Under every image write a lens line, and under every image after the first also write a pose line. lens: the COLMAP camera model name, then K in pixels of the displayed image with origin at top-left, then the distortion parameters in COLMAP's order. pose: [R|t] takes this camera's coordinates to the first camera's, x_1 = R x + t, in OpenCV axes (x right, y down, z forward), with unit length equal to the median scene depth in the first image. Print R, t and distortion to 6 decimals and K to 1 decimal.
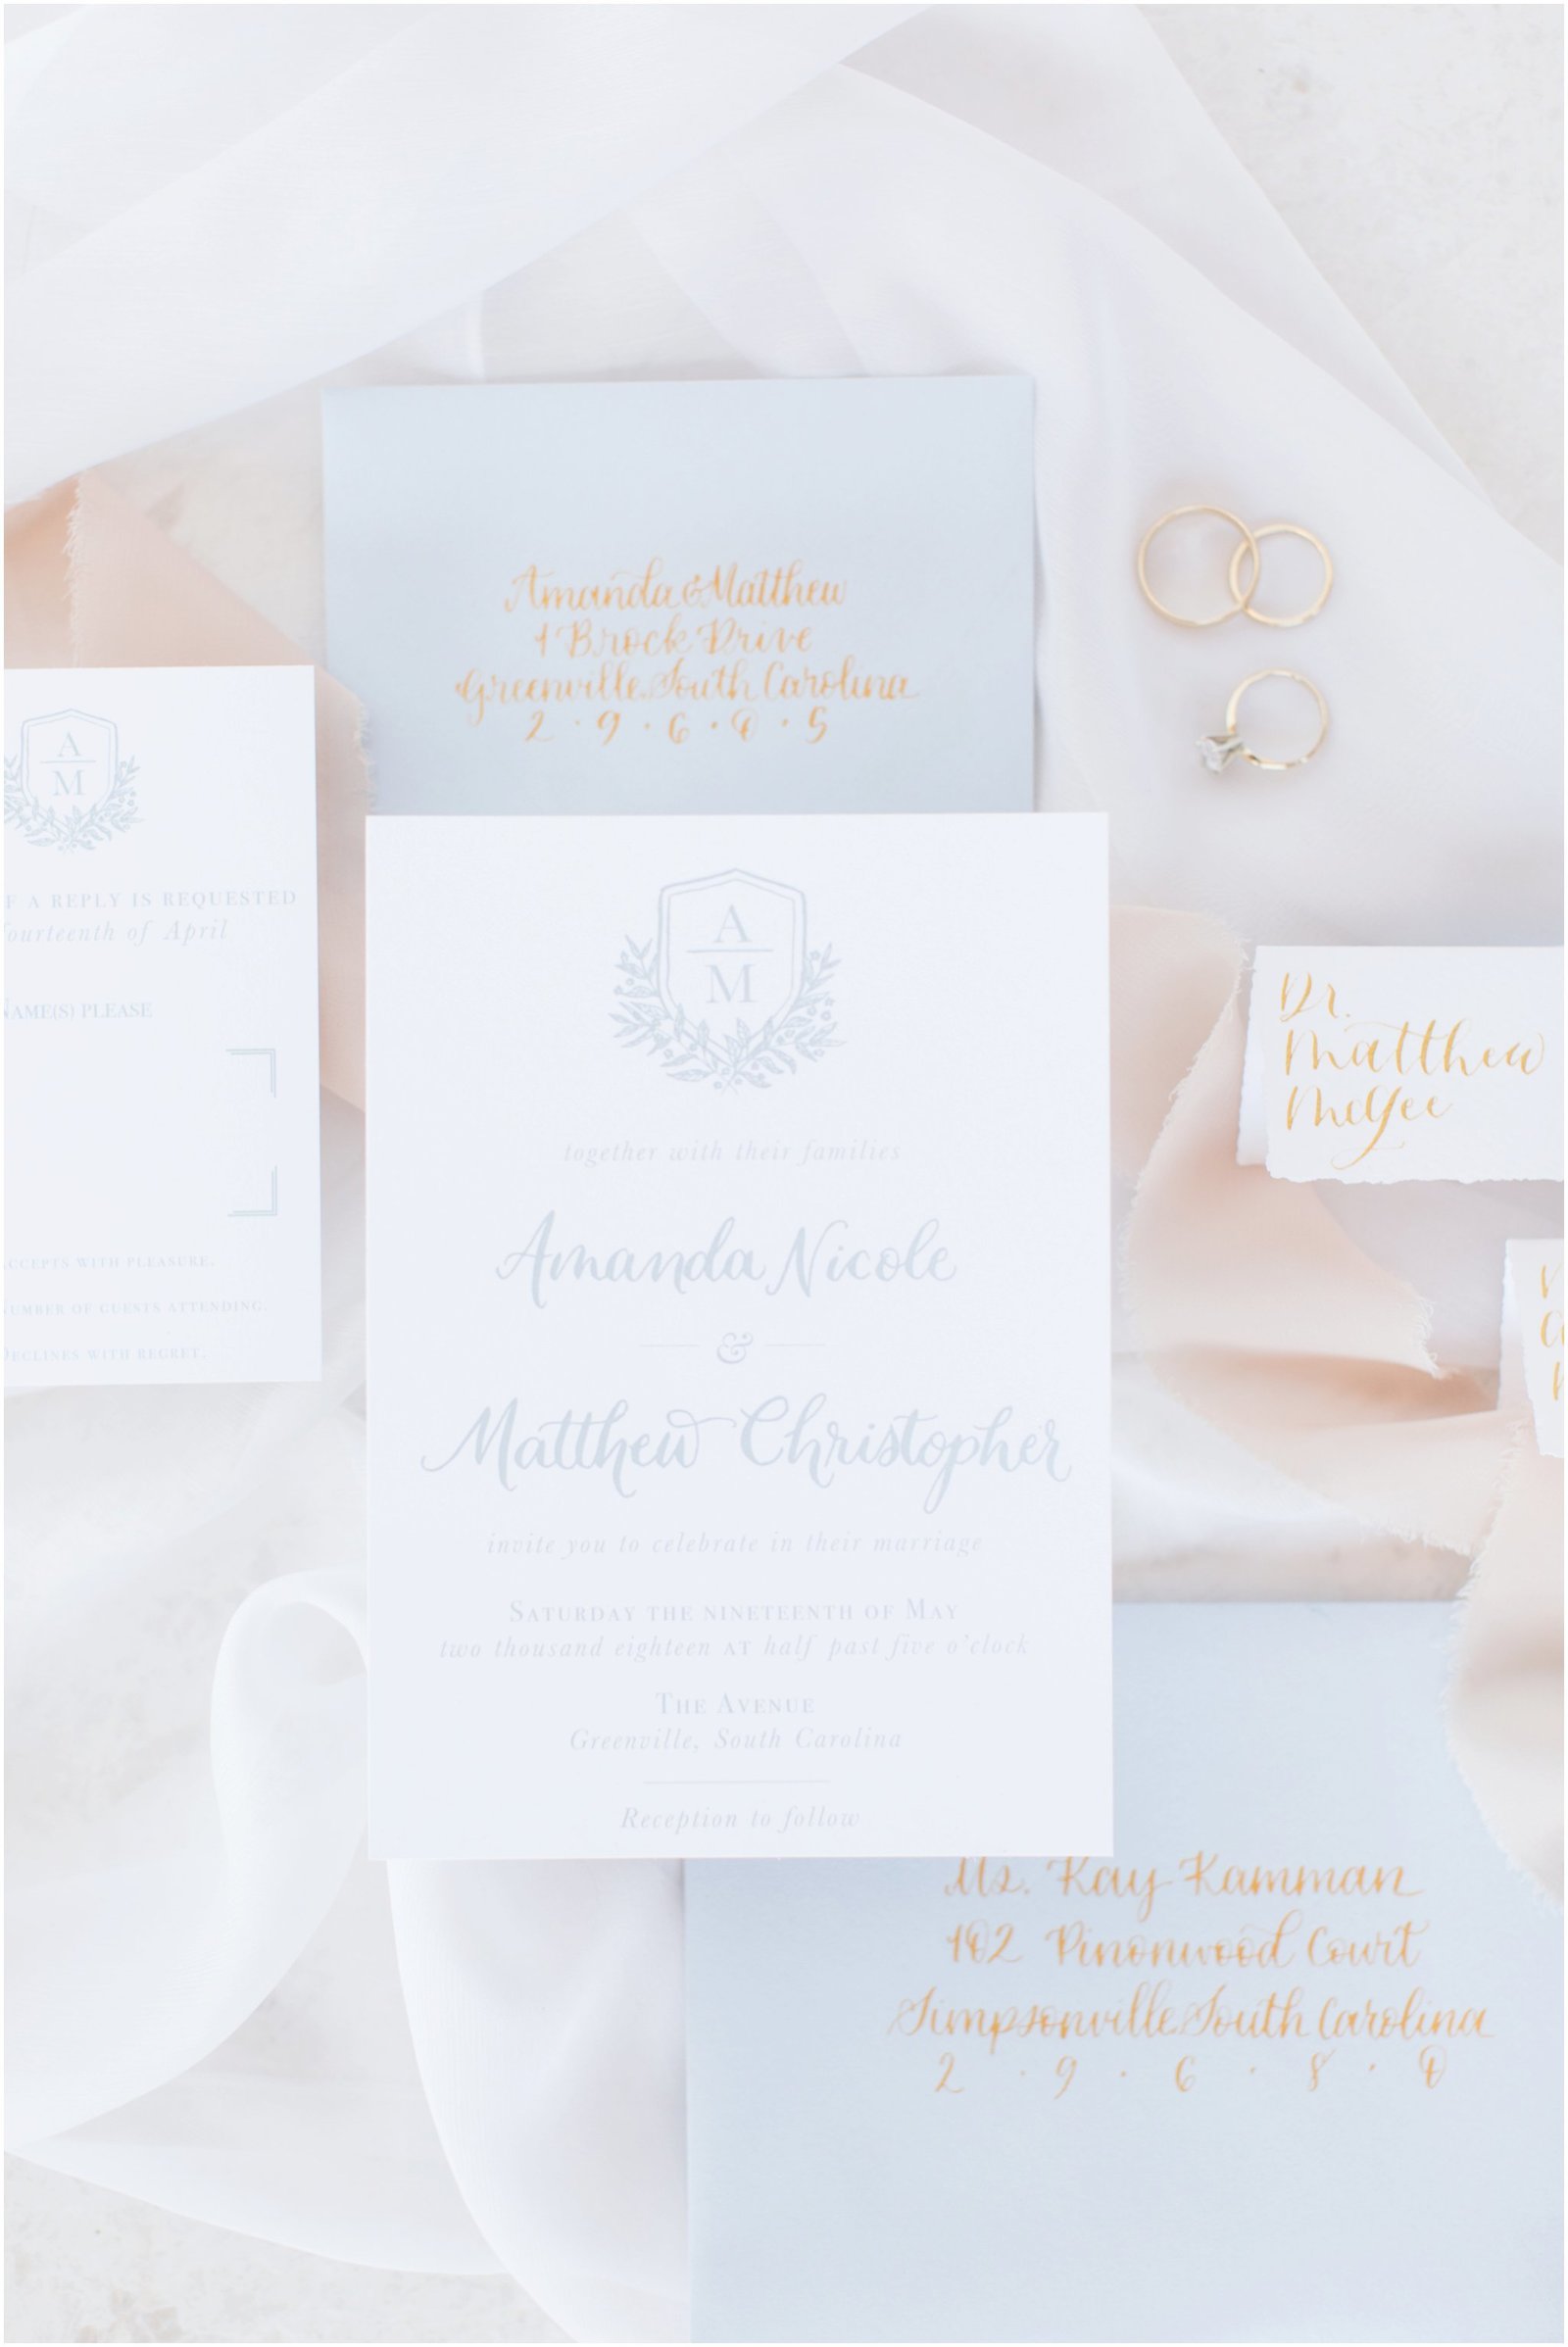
lens RADIAL K [[3504.2, 0, 778.0], [0, 3504.2, 1120.3], [0, 0, 1]] dist [-0.021875, 0.041104]
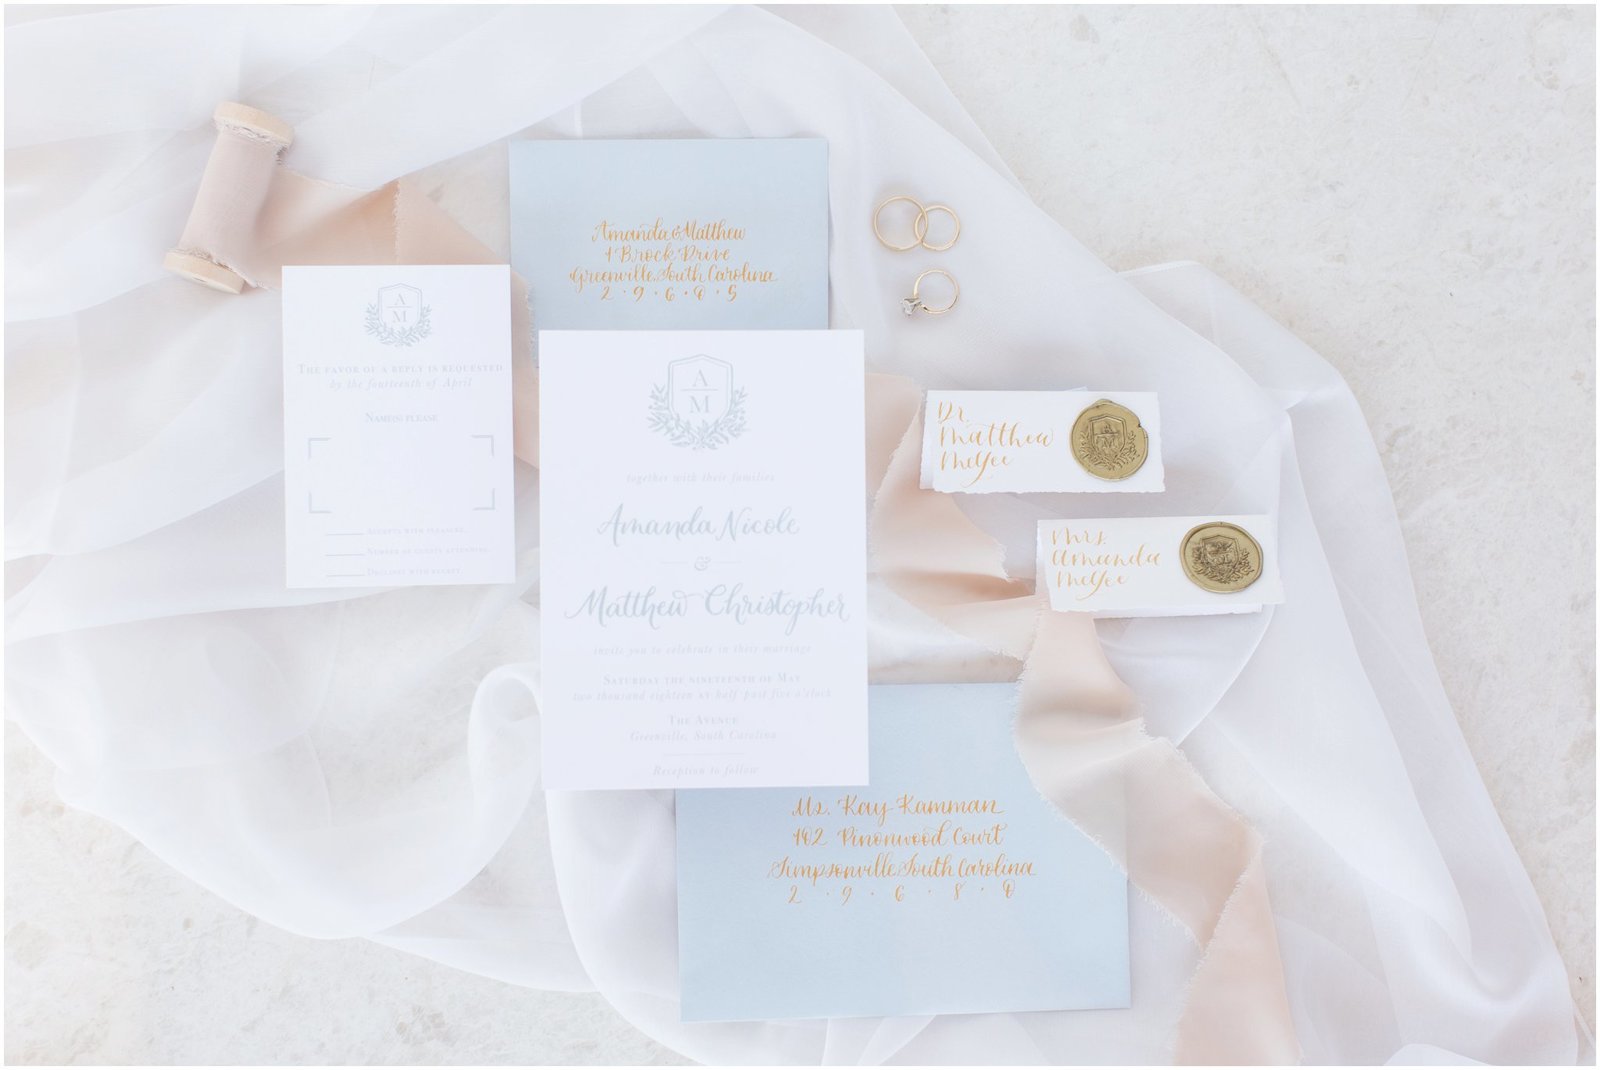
lens RADIAL K [[2388.8, 0, 800.0], [0, 2388.8, 535.0], [0, 0, 1]] dist [-0.021875, 0.041104]
pose [[0.996300, -0.003320, 0.085880, -0.078114], [0.005545, 0.999655, -0.025681, 0.082046], [-0.085765, 0.026062, 0.995974, -0.525523]]
